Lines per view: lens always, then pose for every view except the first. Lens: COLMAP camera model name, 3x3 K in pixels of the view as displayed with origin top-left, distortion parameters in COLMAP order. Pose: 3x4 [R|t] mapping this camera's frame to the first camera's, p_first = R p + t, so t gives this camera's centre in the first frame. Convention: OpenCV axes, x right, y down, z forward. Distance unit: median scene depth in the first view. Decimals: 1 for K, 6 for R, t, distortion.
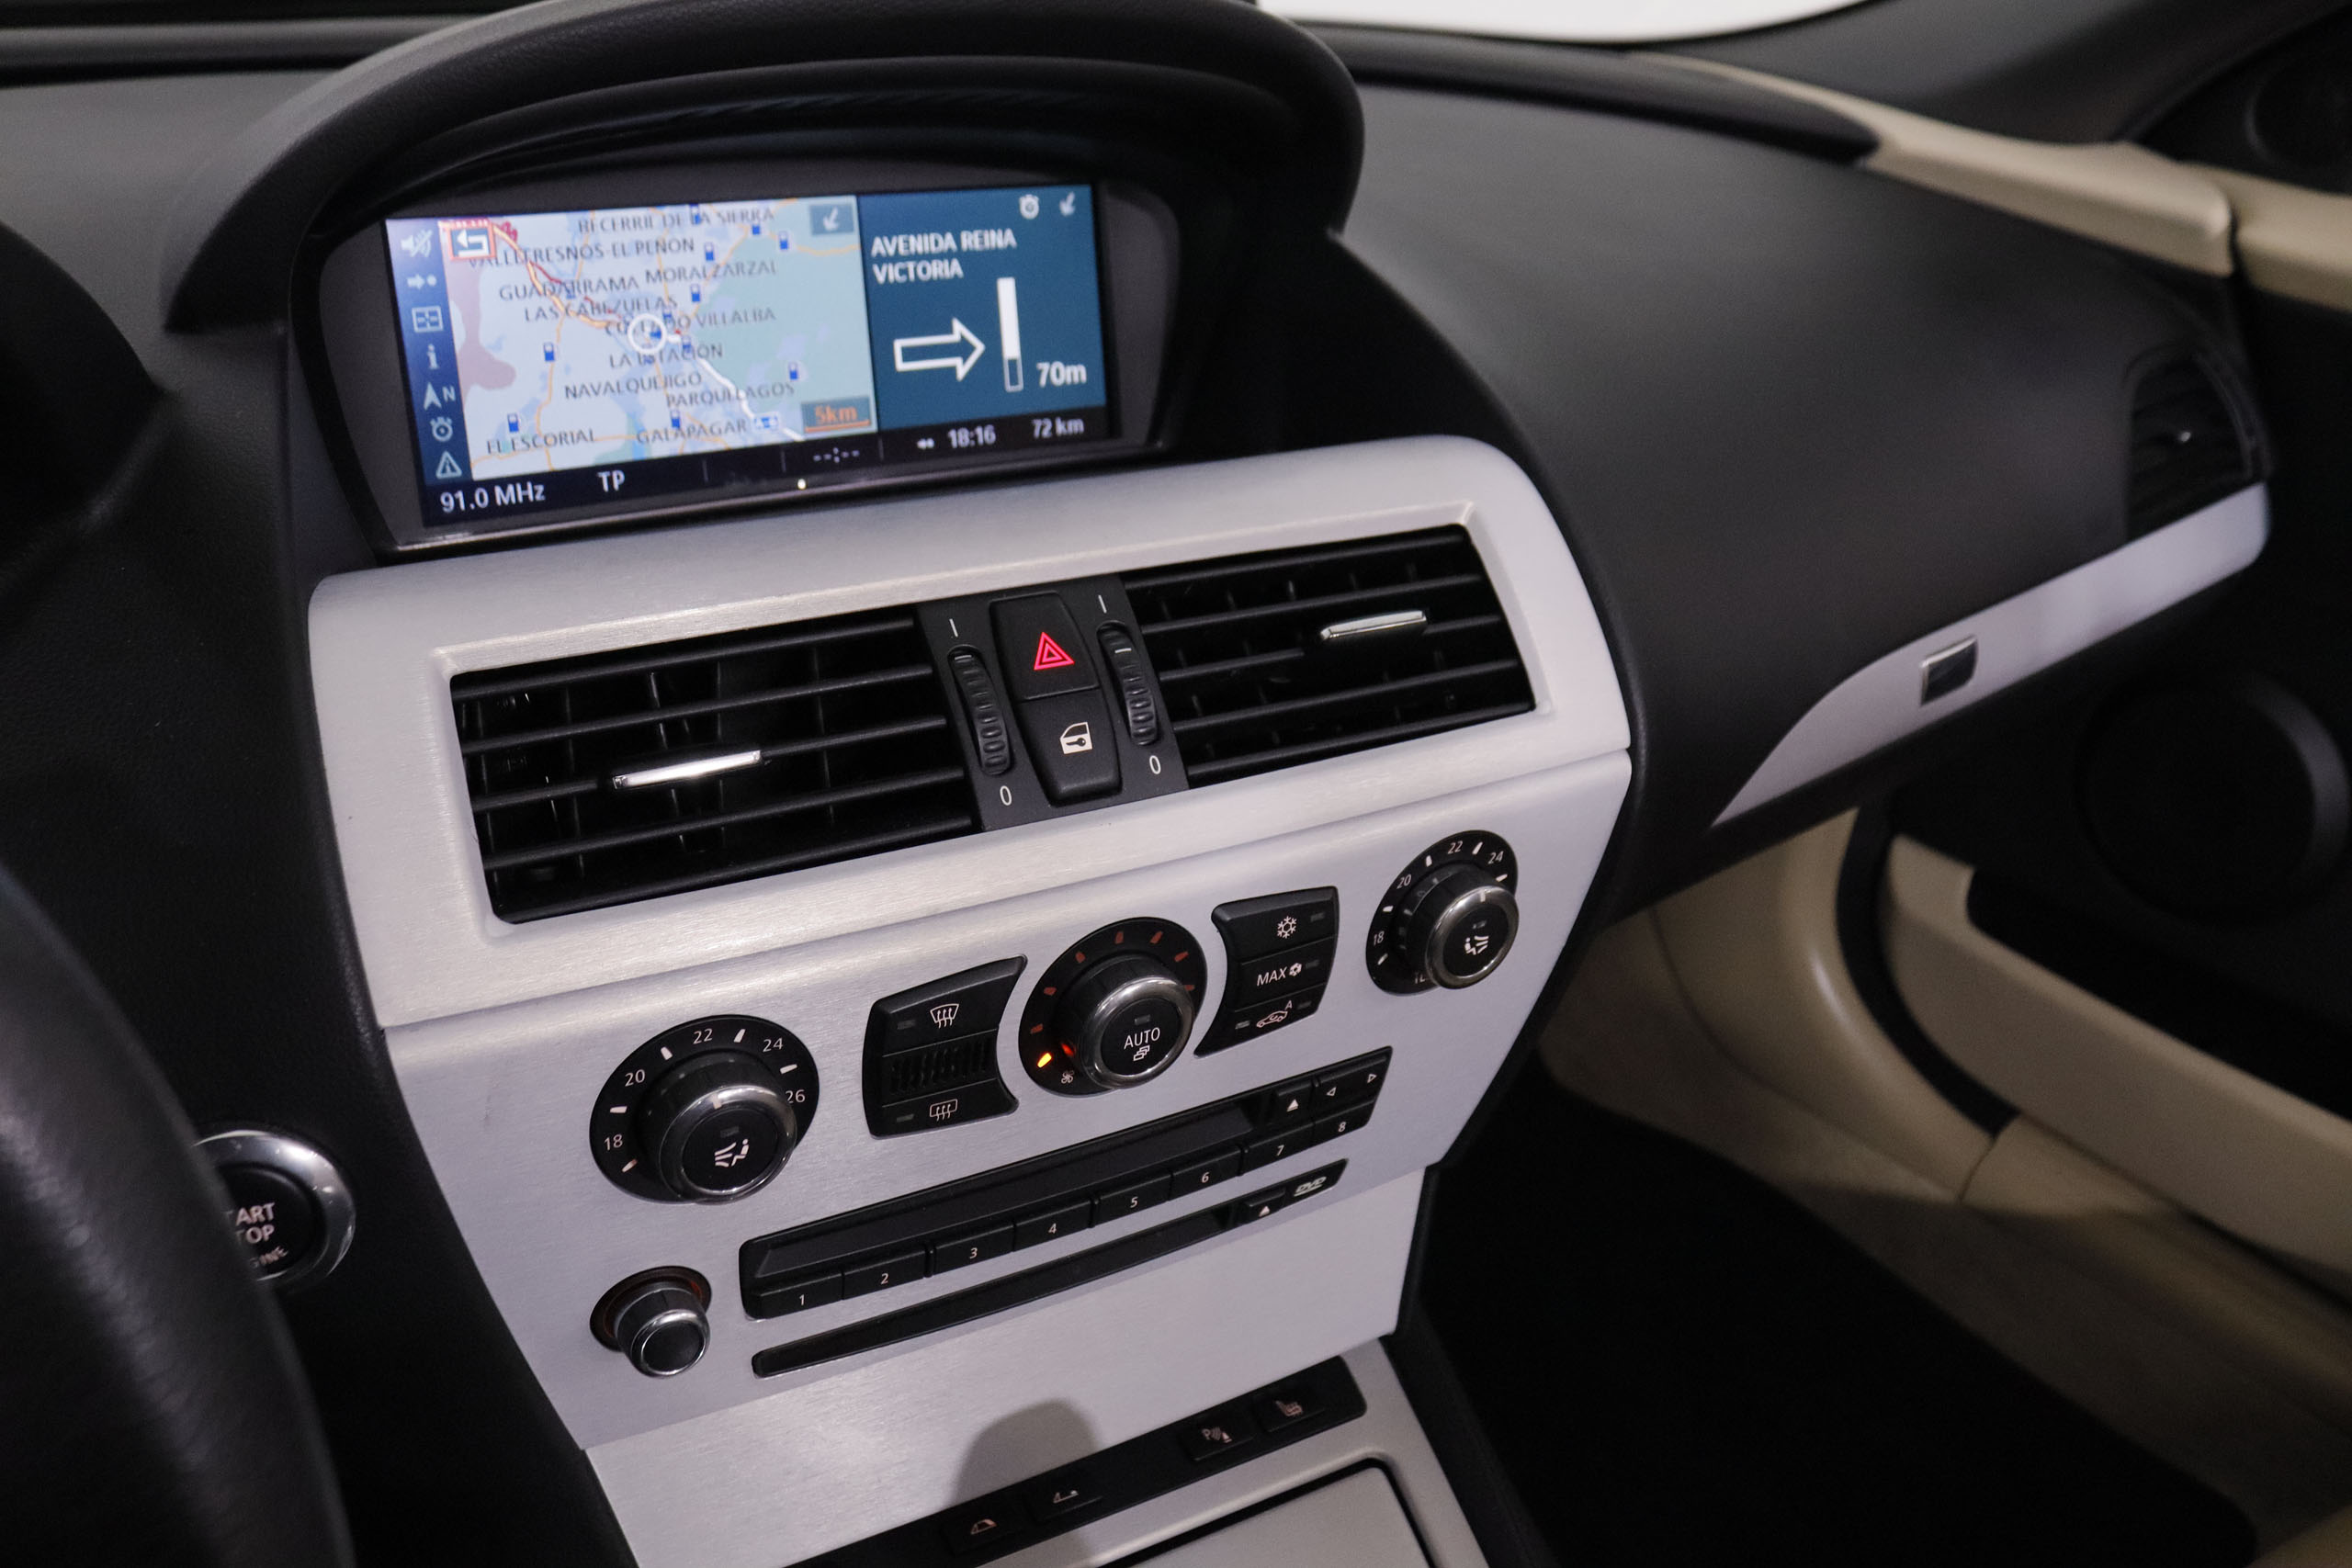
lens RADIAL K [[1924.7, 0, 1176.0], [0, 1924.7, 784.0], [0, 0, 1]] dist [-0.175175, 0.155526]
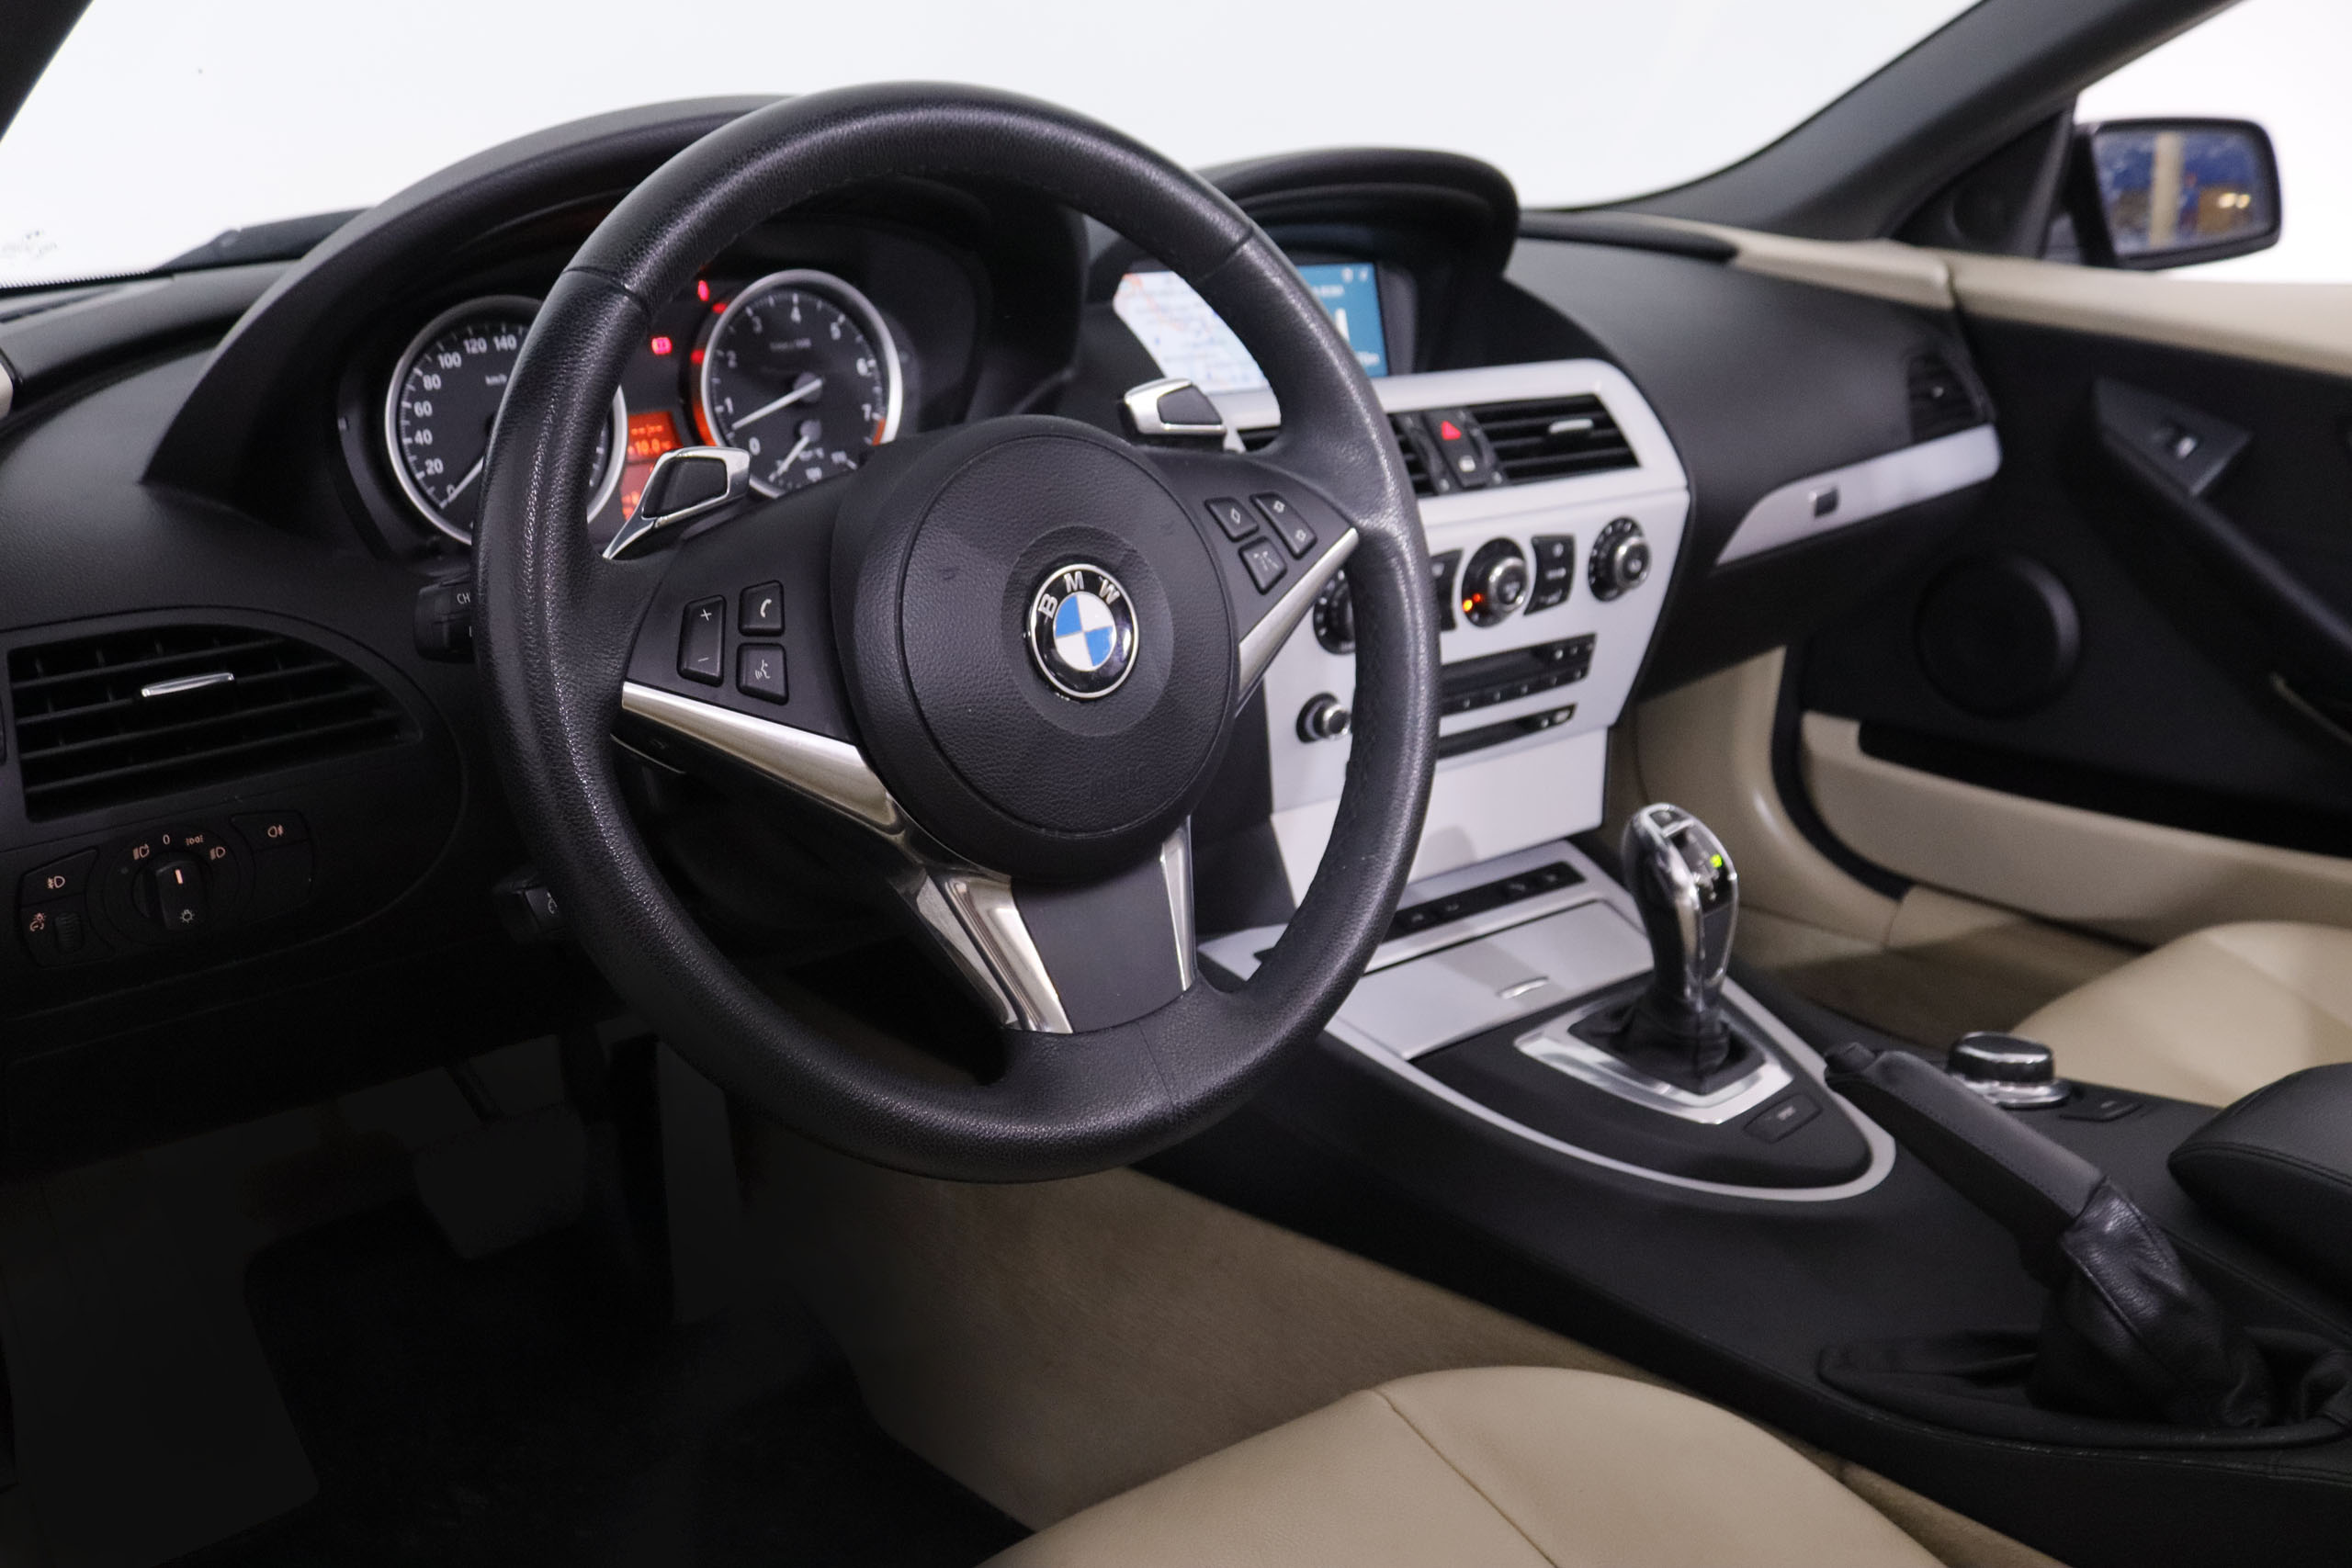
lens RADIAL K [[1924.7, 0, 1176.0], [0, 1924.7, 784.0], [0, 0, 1]] dist [-0.175175, 0.155526]
pose [[0.993321, -0.090880, 0.071094, -0.463933], [0.099576, 0.986467, -0.130262, 0.482026], [-0.058293, 0.136471, 0.988927, -0.922658]]
